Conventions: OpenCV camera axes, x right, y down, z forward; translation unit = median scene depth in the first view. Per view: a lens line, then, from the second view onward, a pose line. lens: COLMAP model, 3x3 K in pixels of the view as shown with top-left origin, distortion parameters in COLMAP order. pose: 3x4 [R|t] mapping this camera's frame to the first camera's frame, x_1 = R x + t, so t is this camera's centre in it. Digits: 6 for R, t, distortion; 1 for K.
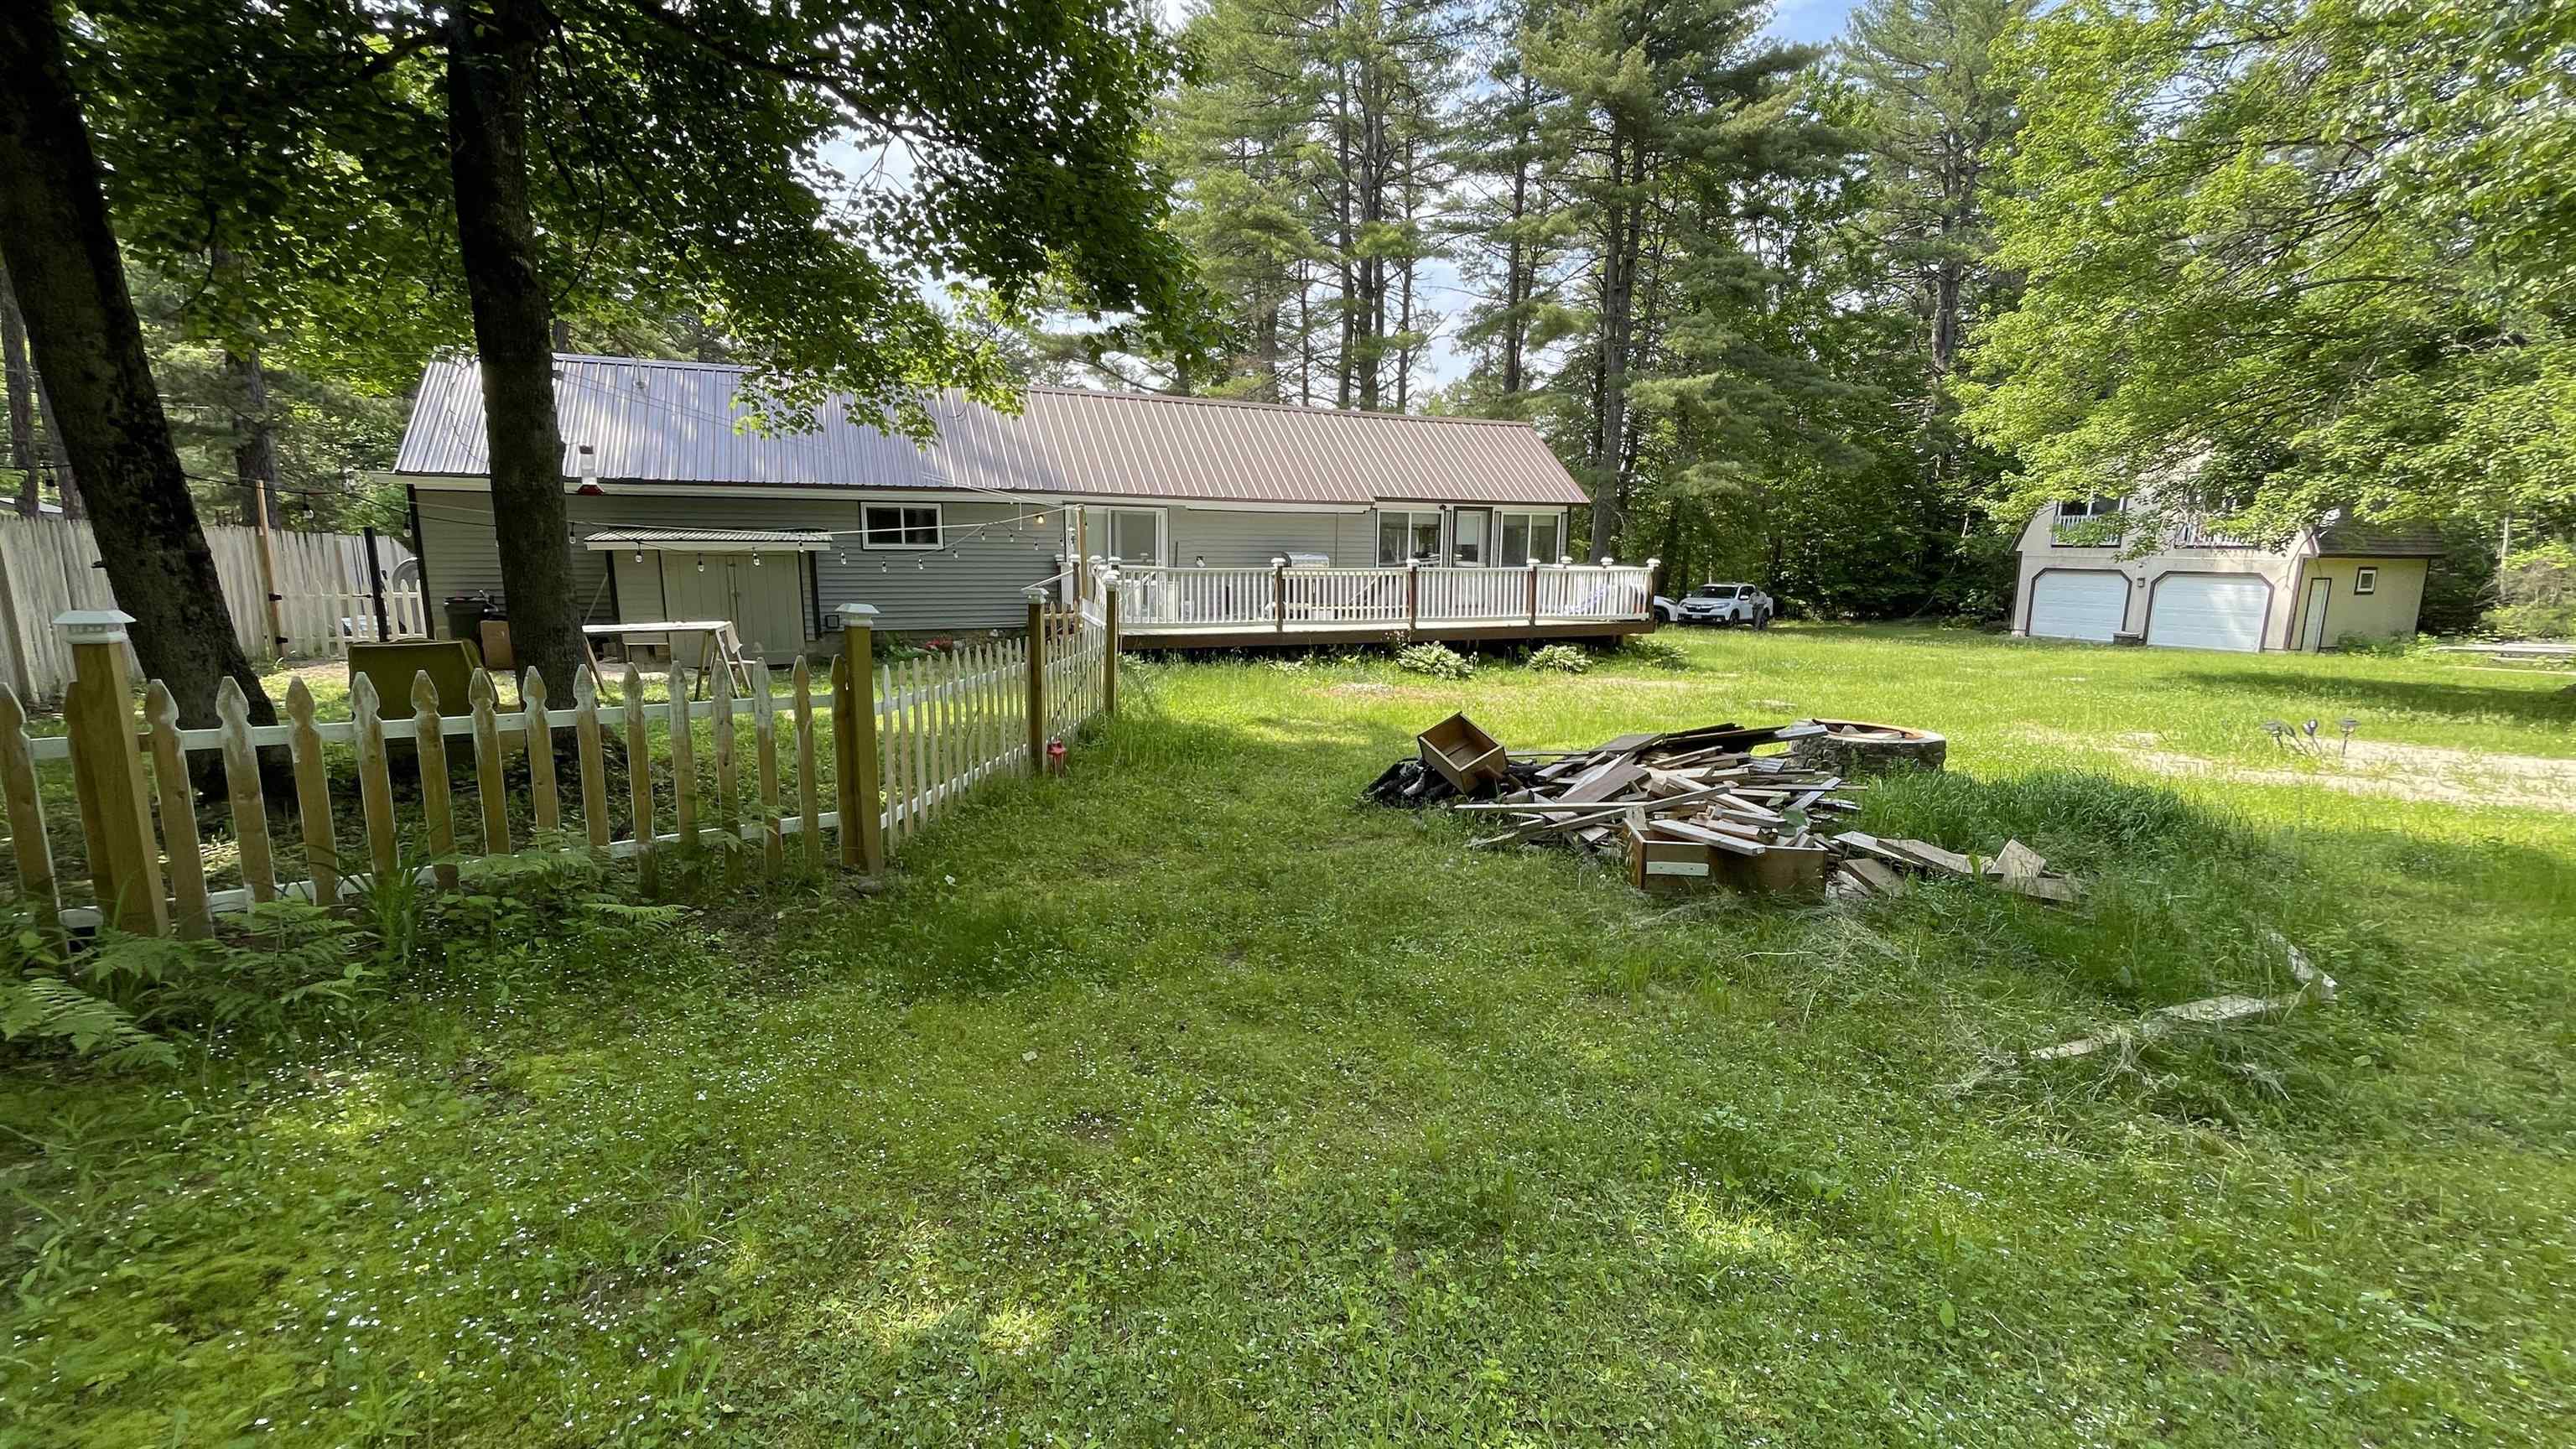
lens RADIAL K [[1051.0, 0, 1286.3], [0, 1051.0, 726.4], [0, 0, 1]] dist [-0.003849, 0.001934]
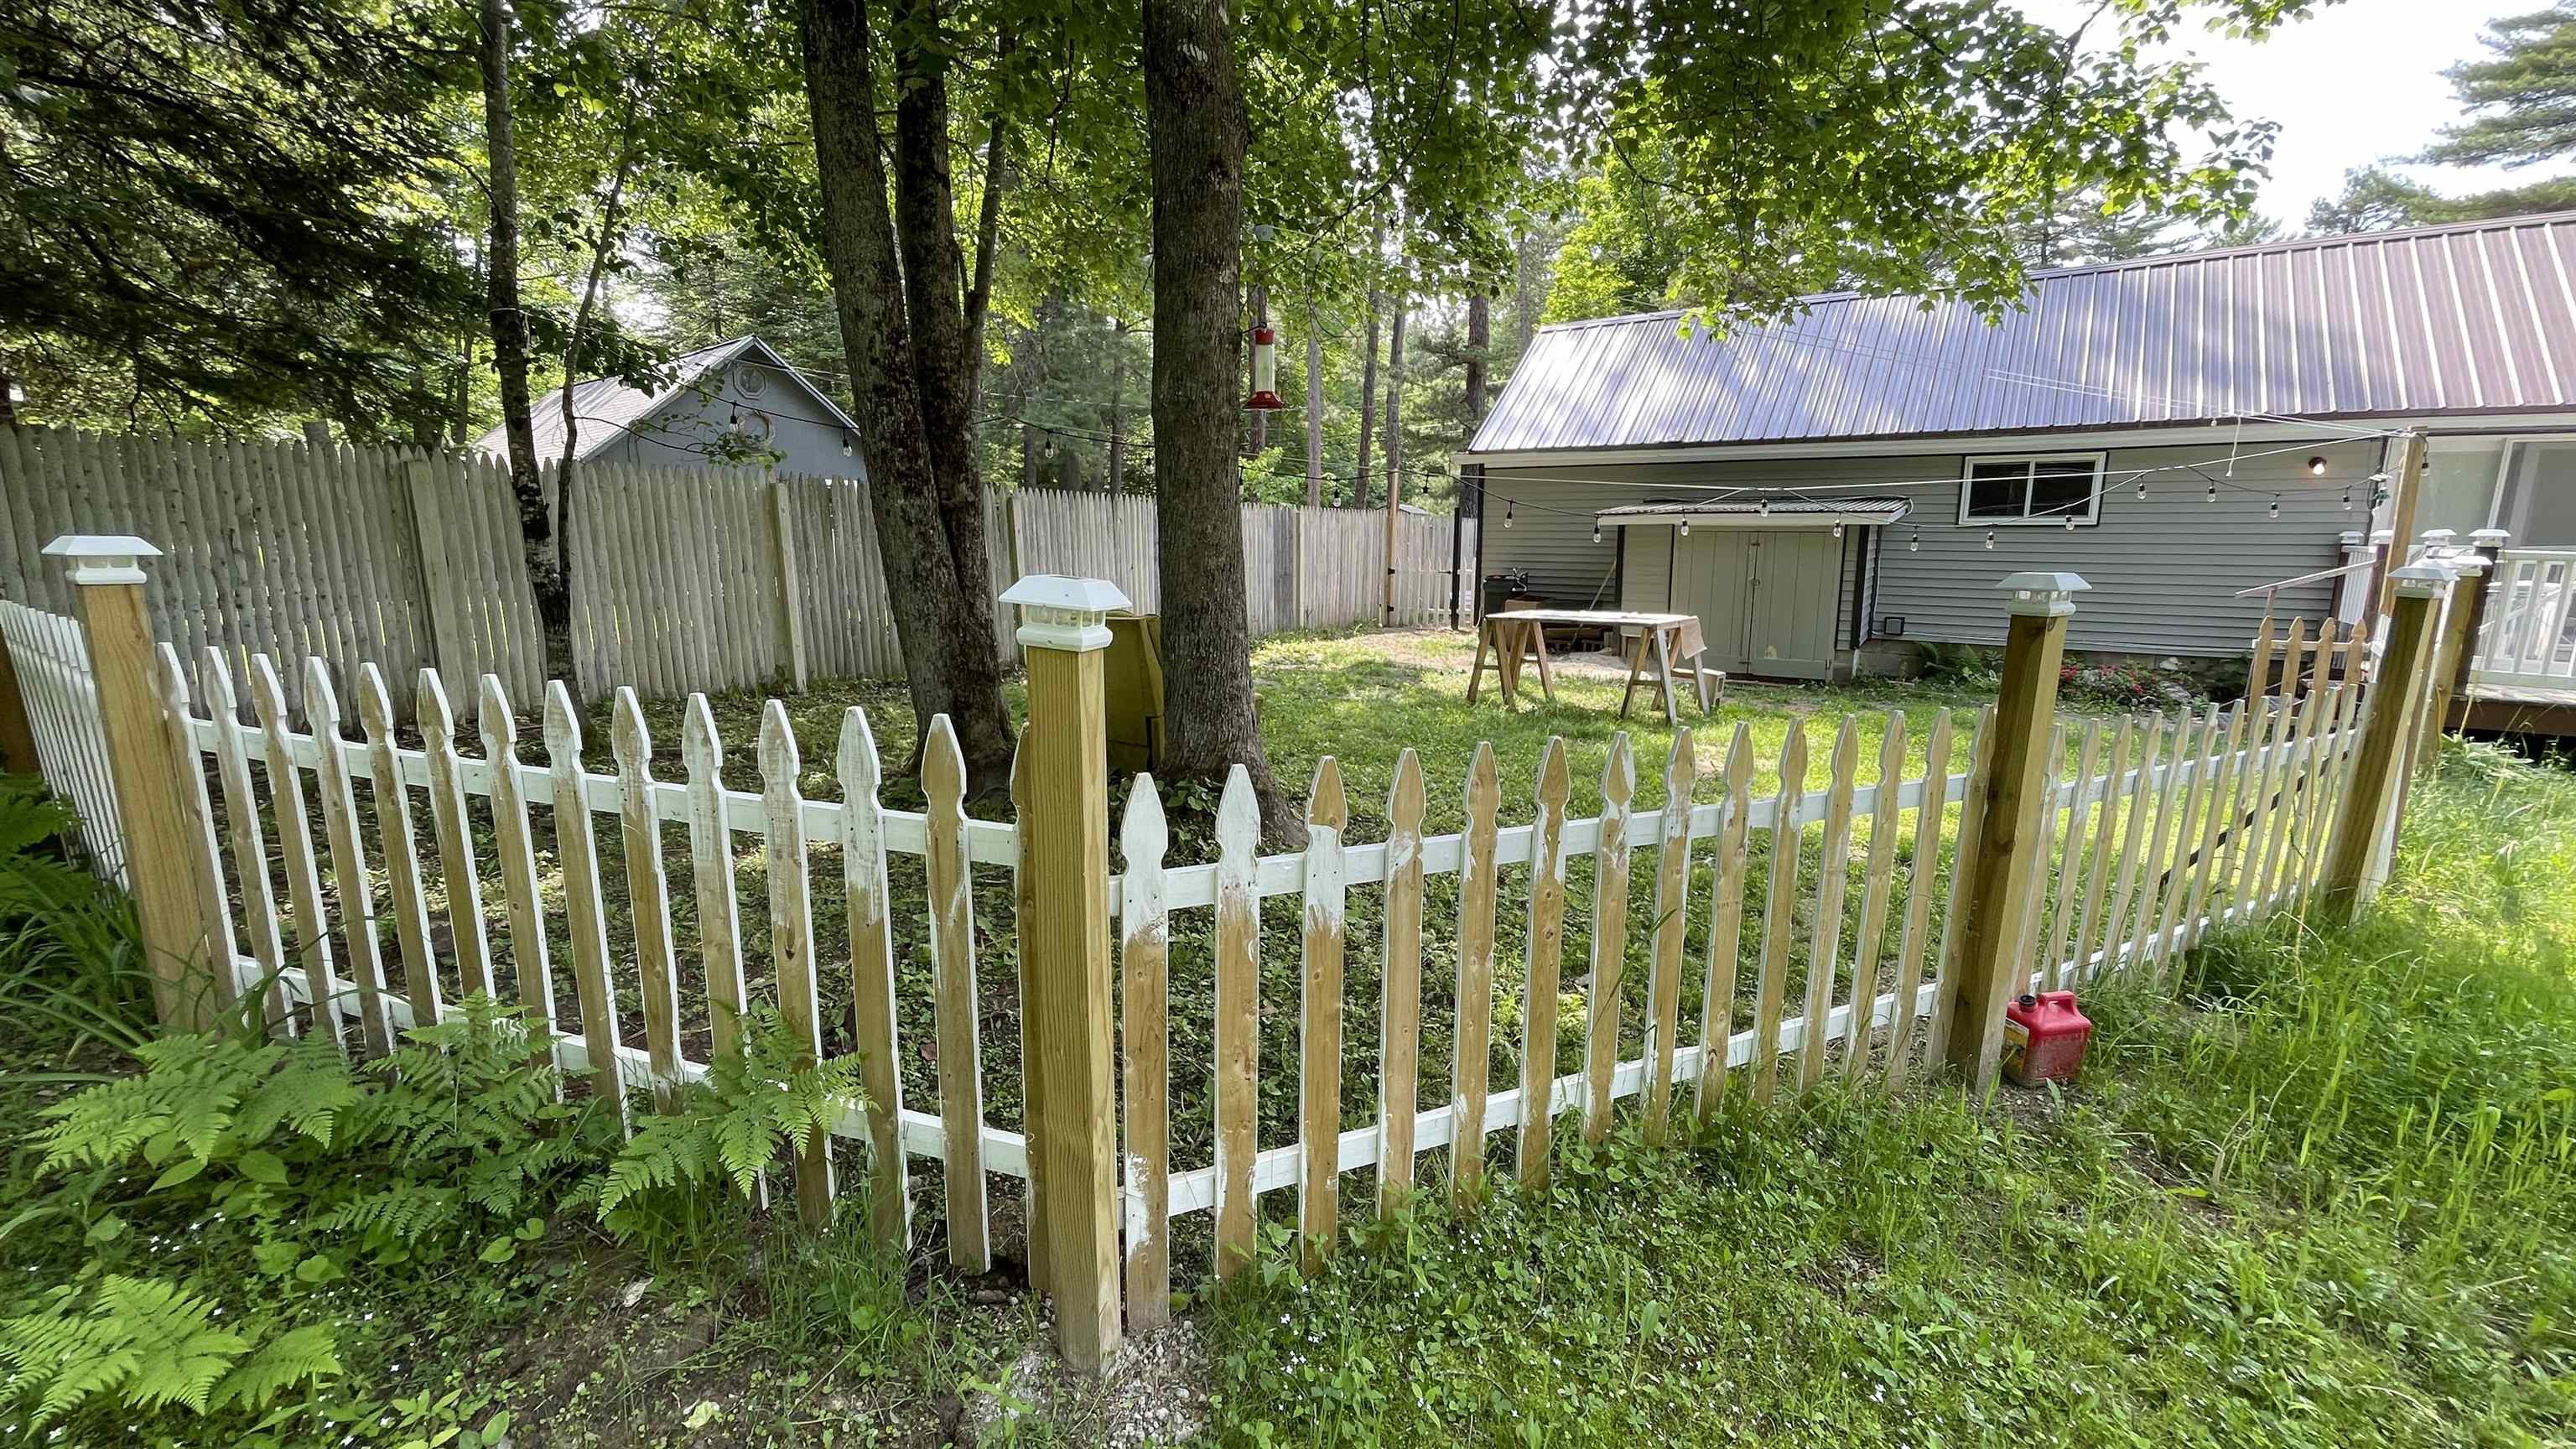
lens RADIAL K [[1051.0, 0, 1279.8], [0, 1051.0, 727.9], [0, 0, 1]] dist [-0.003849, 0.001934]
pose [[0.515462, 0.151088, -0.843488, -0.034435], [-0.145321, 0.985488, 0.087717, -0.037660], [0.844500, 0.077362, 0.529938, 0.308334]]
